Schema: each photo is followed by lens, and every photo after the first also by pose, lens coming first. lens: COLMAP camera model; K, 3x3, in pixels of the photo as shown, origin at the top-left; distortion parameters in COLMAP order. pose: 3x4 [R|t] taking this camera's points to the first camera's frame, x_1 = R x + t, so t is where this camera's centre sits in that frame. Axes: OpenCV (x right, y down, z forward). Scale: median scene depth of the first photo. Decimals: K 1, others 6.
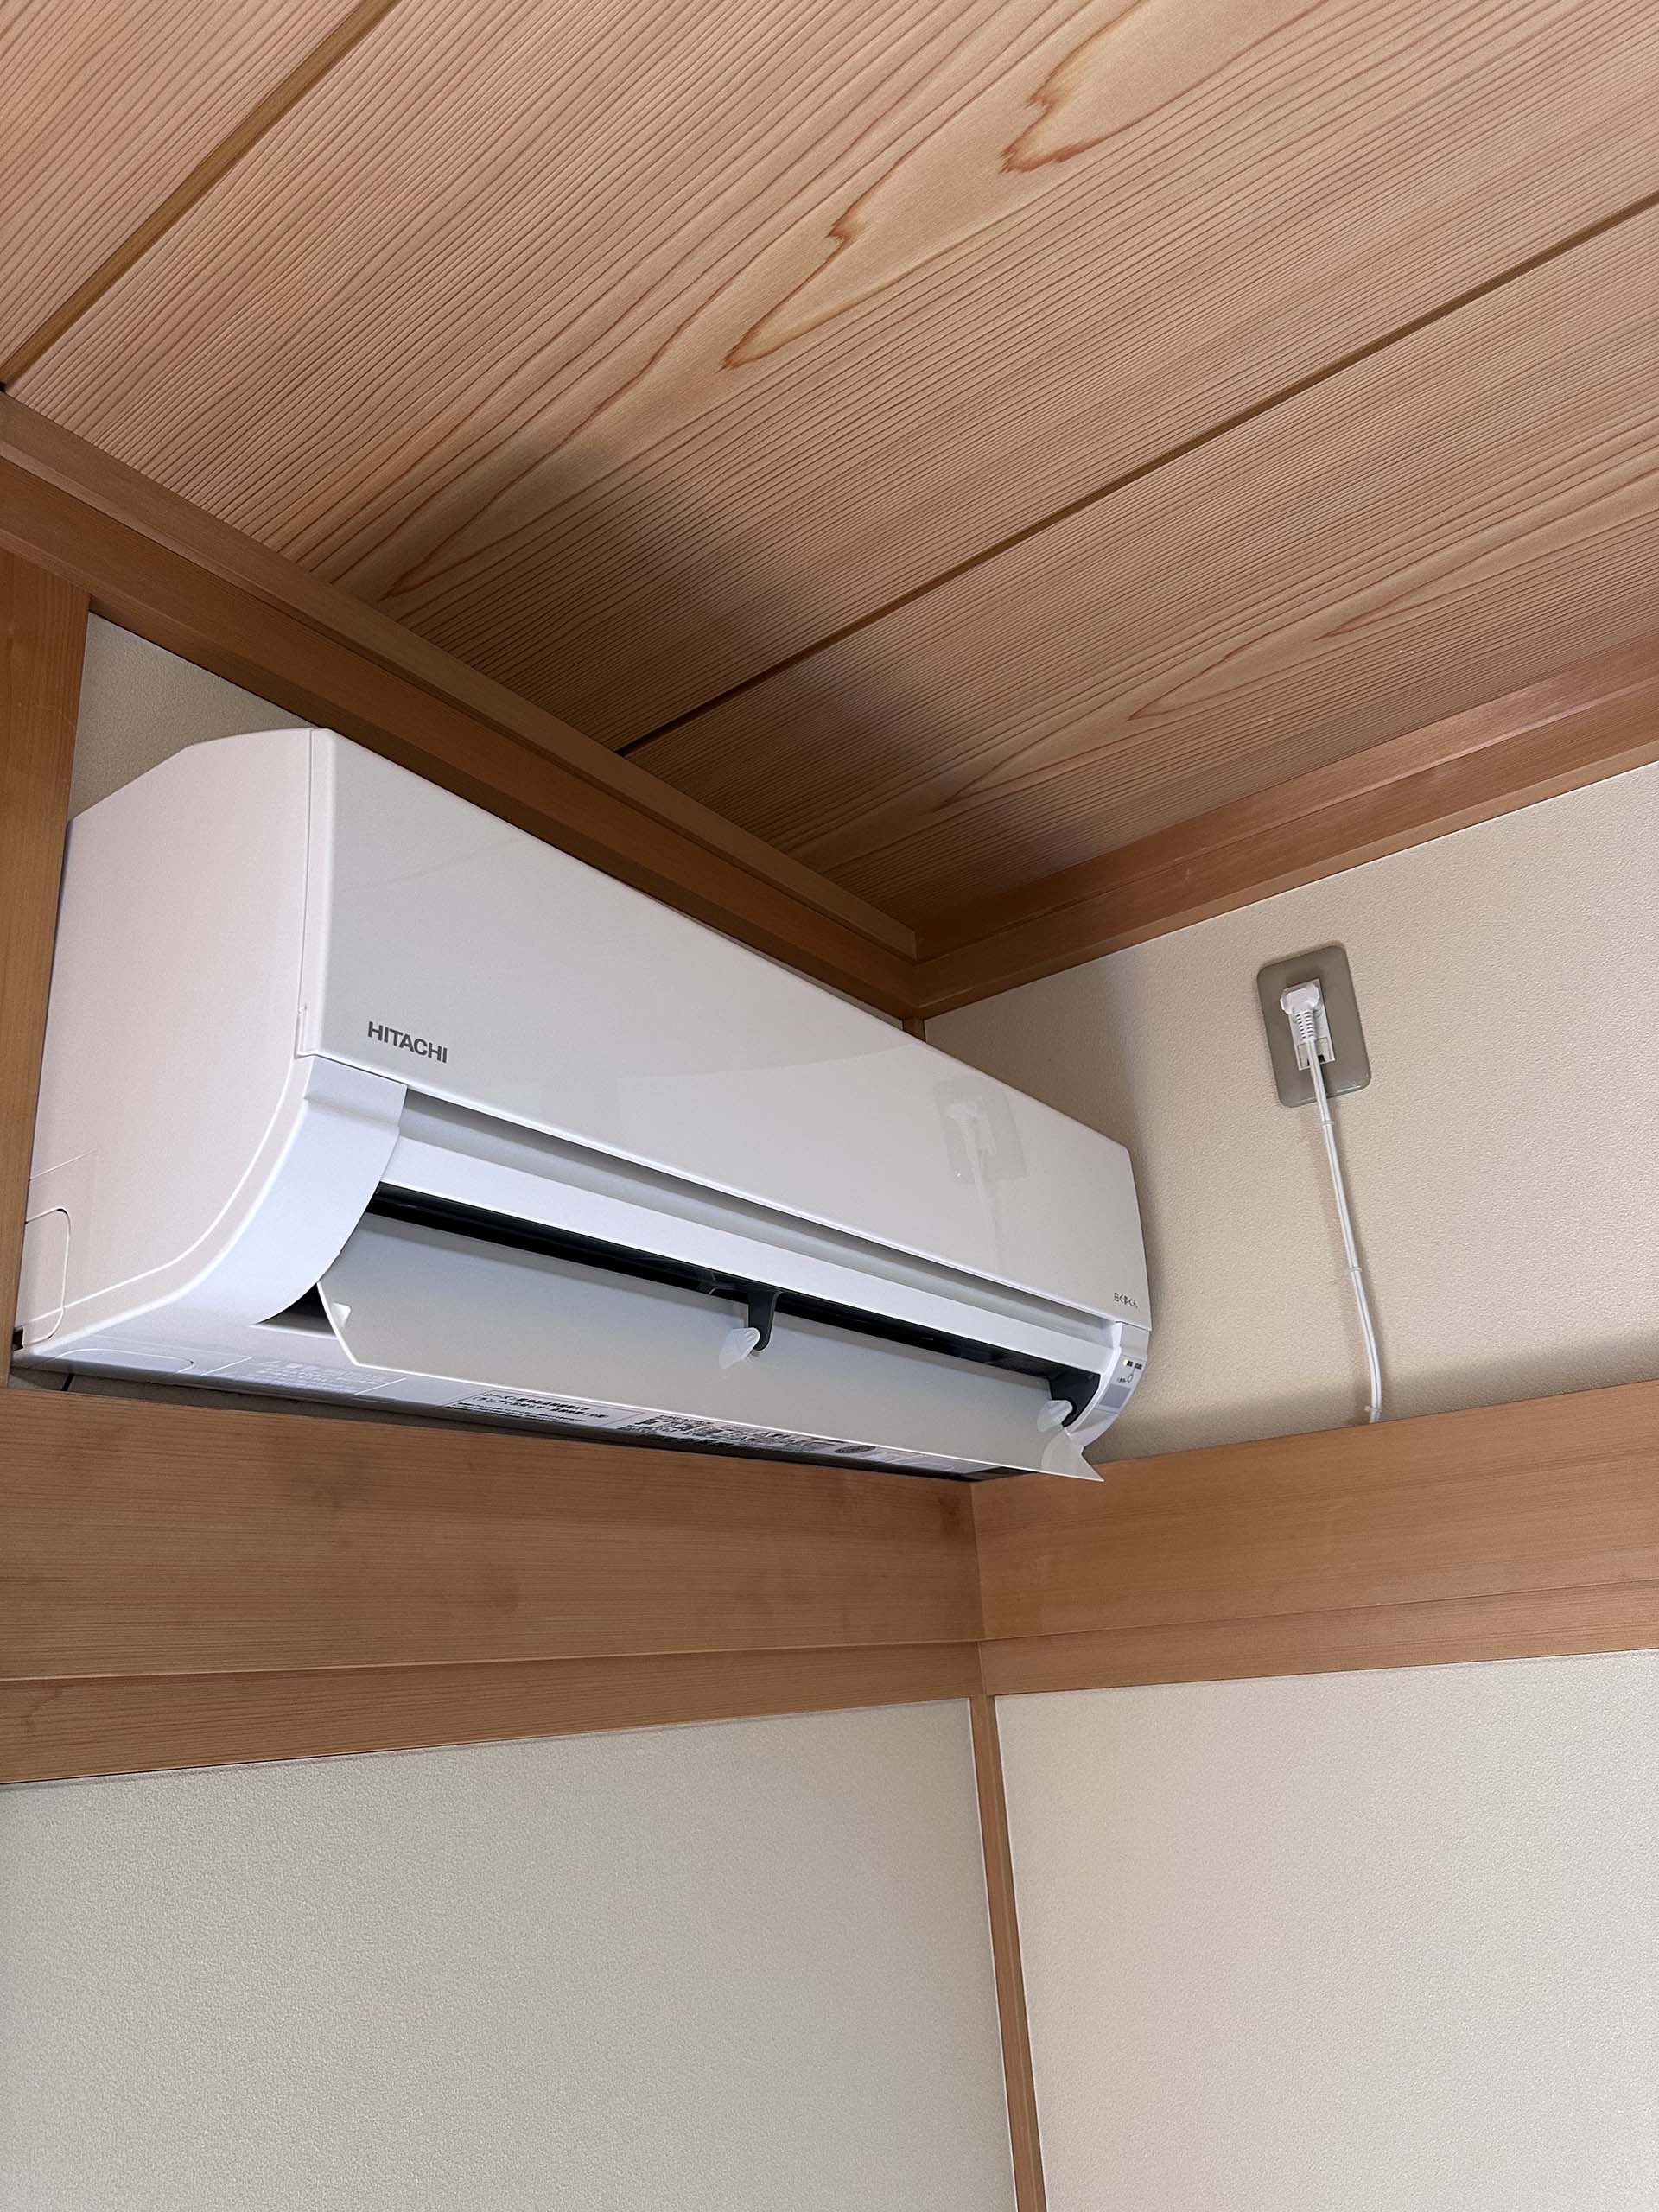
lens RADIAL K [[1572.5, 0, 792.0], [0, 1572.5, 1095.6], [0, 0, 1]] dist [0.010514, -0.024883]
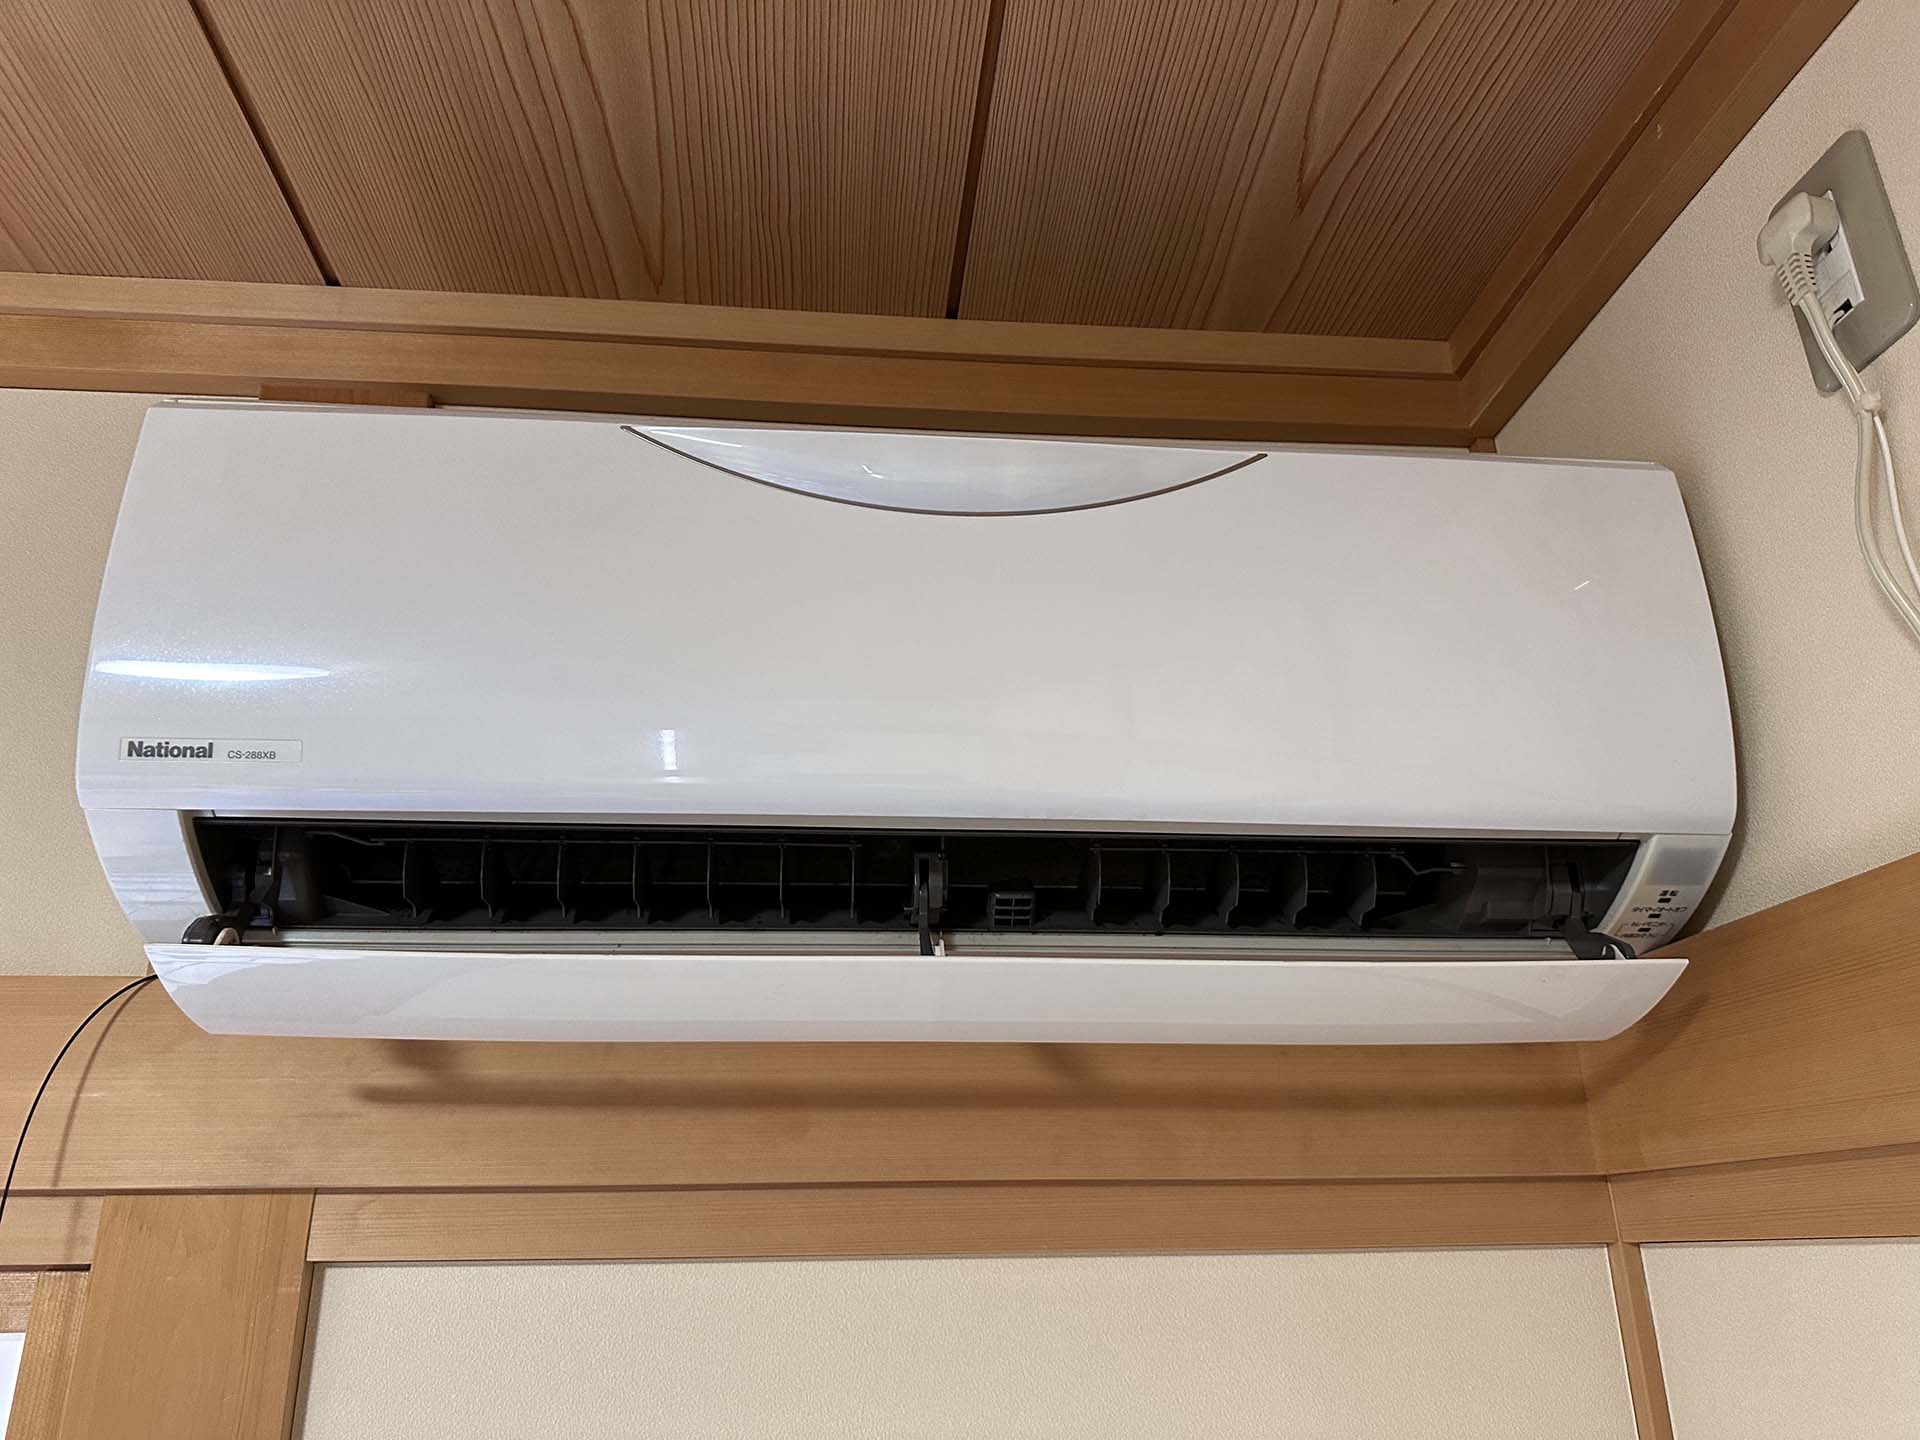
lens RADIAL K [[1365.0, 0, 944.4], [0, 1365.0, 704.6], [0, 0, 1]] dist [0.010514, -0.024883]
pose [[0.677089, -0.214803, -0.703854, 0.455228], [0.227933, 0.970631, -0.076952, 0.097929], [0.699712, -0.108328, 0.706164, 0.321331]]
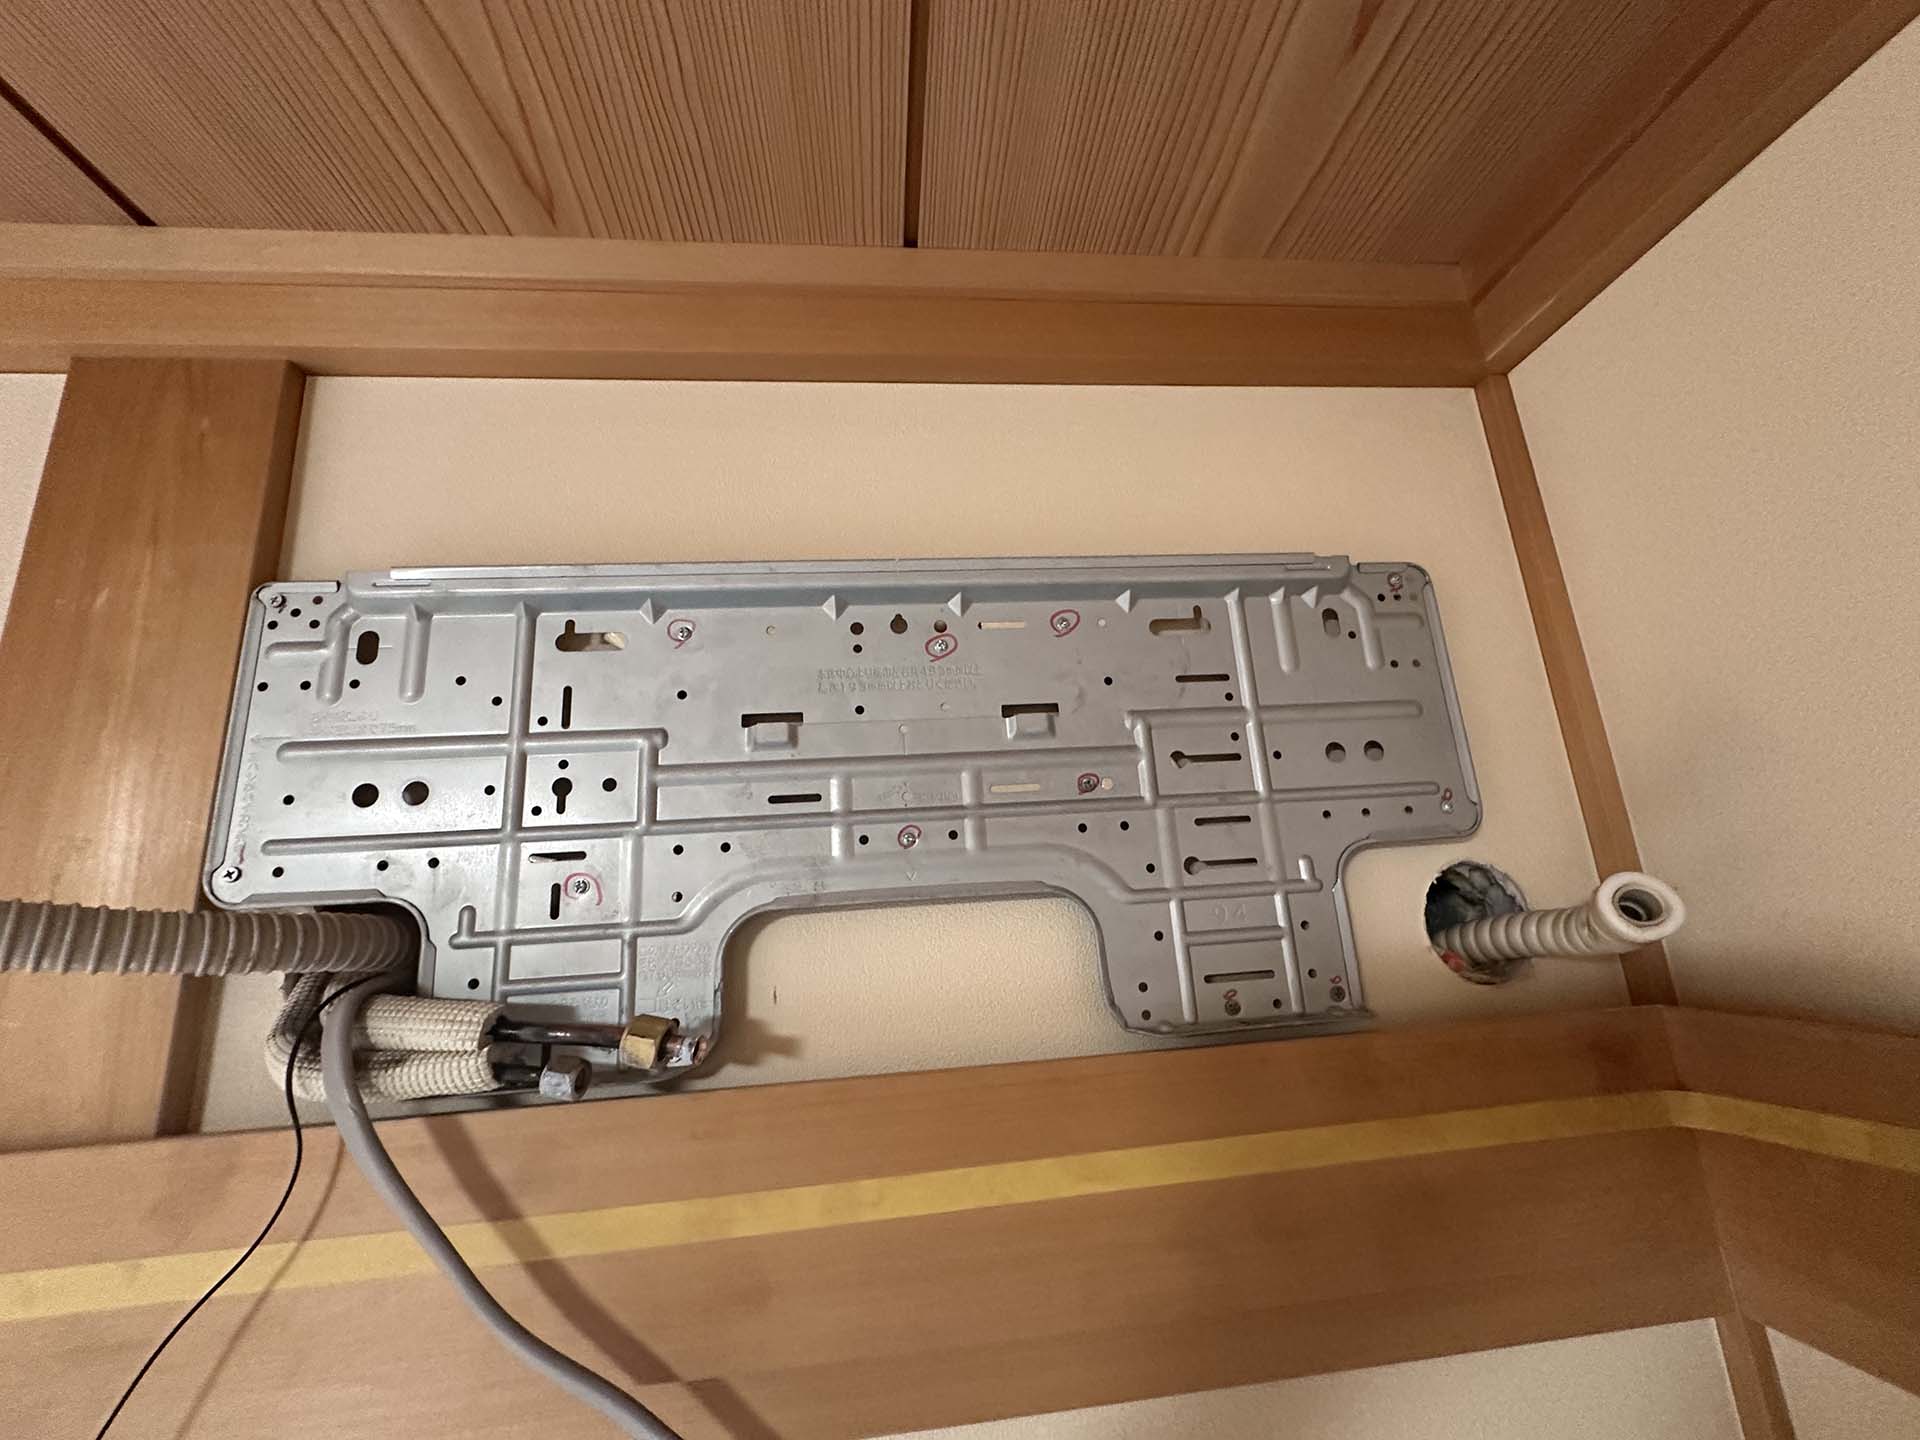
lens RADIAL K [[759.0, 0, 955.2], [0, 759.0, 720.7], [0, 0, 1]] dist [-0.002229, -0.001244]
pose [[0.685687, -0.154598, -0.711289, 0.167467], [0.274755, 0.959868, 0.056239, 0.023895], [0.674050, -0.233993, 0.700646, 0.635490]]
